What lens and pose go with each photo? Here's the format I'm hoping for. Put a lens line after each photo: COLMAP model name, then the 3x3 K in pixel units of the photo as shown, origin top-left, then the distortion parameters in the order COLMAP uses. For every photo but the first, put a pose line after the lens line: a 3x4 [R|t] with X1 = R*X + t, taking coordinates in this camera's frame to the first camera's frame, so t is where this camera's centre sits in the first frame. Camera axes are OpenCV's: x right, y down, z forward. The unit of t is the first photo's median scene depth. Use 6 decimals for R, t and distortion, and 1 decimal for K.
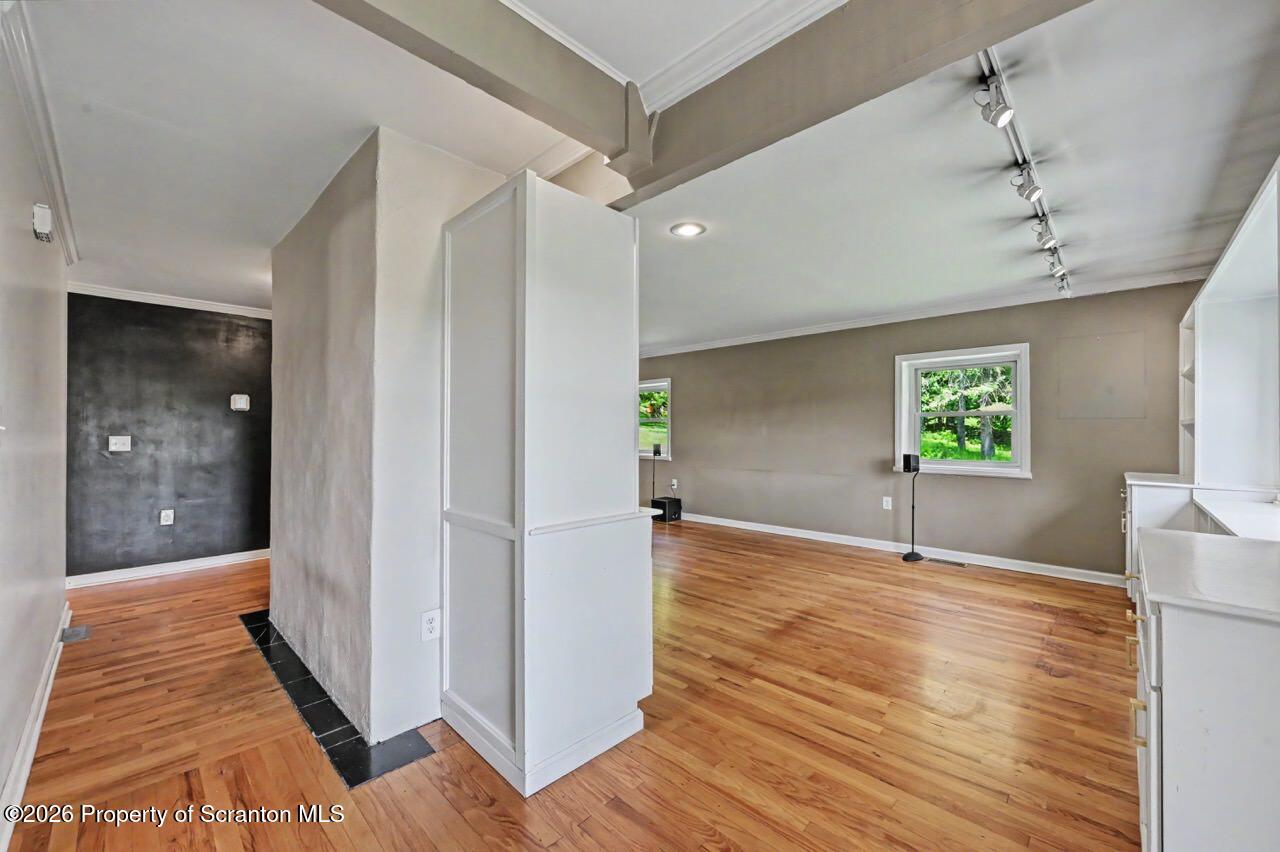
lens RADIAL K [[508.3, 0, 637.9], [0, 508.3, 428.9], [0, 0, 1]] dist [-0.003165, 0.000551]
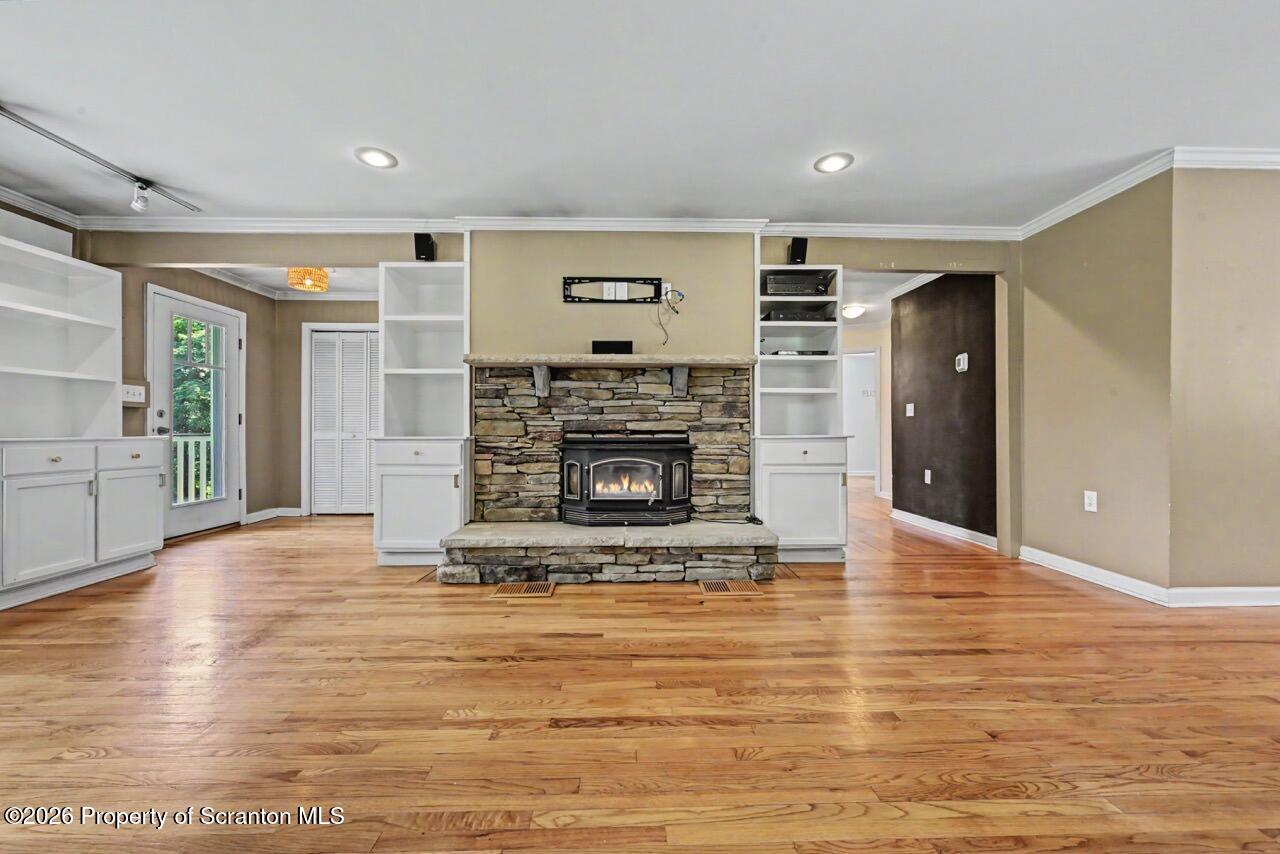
lens RADIAL K [[508.3, 0, 639.9], [0, 508.3, 427.7], [0, 0, 1]] dist [-0.003165, 0.000551]
pose [[-0.696986, -0.003253, -0.717078, 0.317890], [0.006342, 0.999923, -0.010700, 0.083931], [0.717057, -0.012005, -0.696911, 1.466464]]
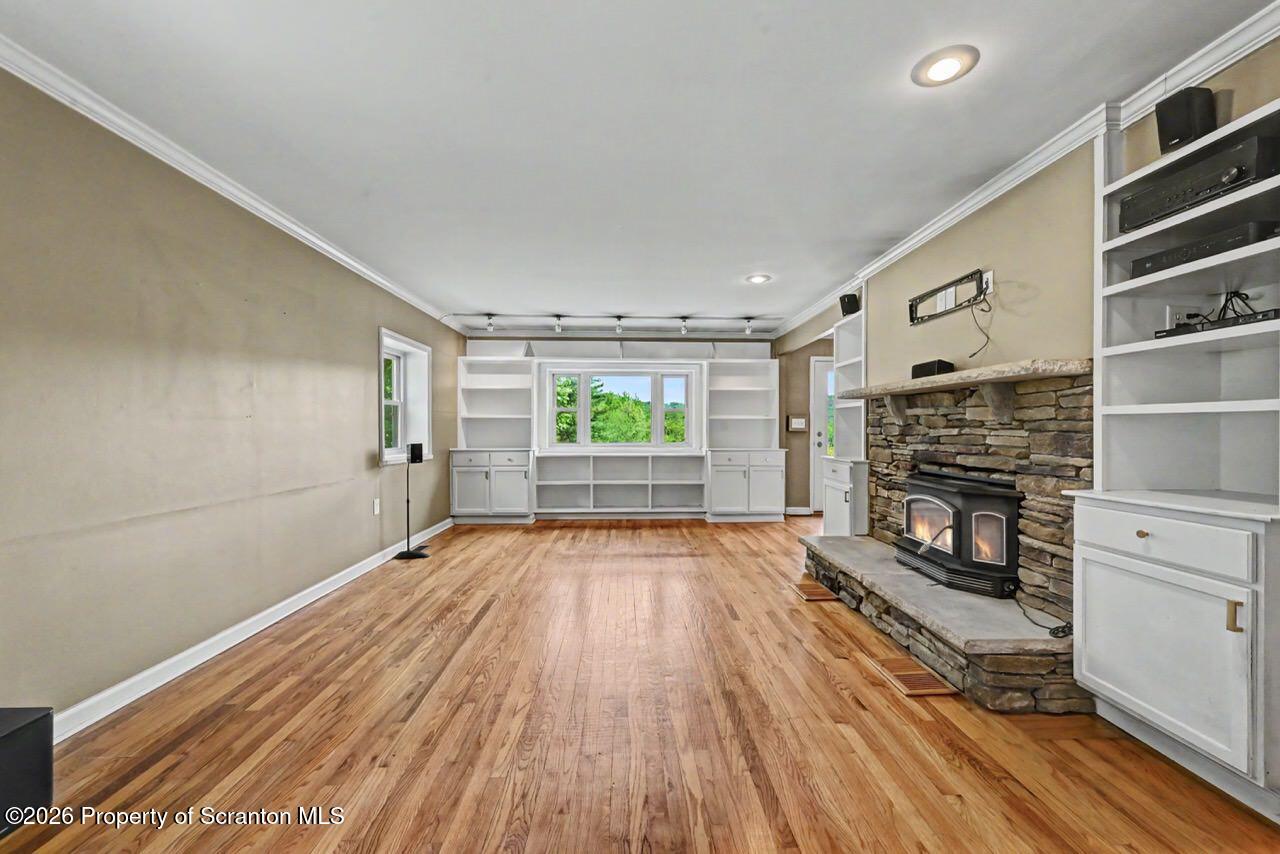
lens RADIAL K [[508.3, 0, 643.6], [0, 508.3, 430.5], [0, 0, 1]] dist [-0.003165, 0.000551]
pose [[-0.721459, -0.004733, 0.692441, -0.486626], [-0.008613, 0.999961, -0.002139, 0.034581], [-0.692404, -0.007507, -0.721471, 1.673806]]
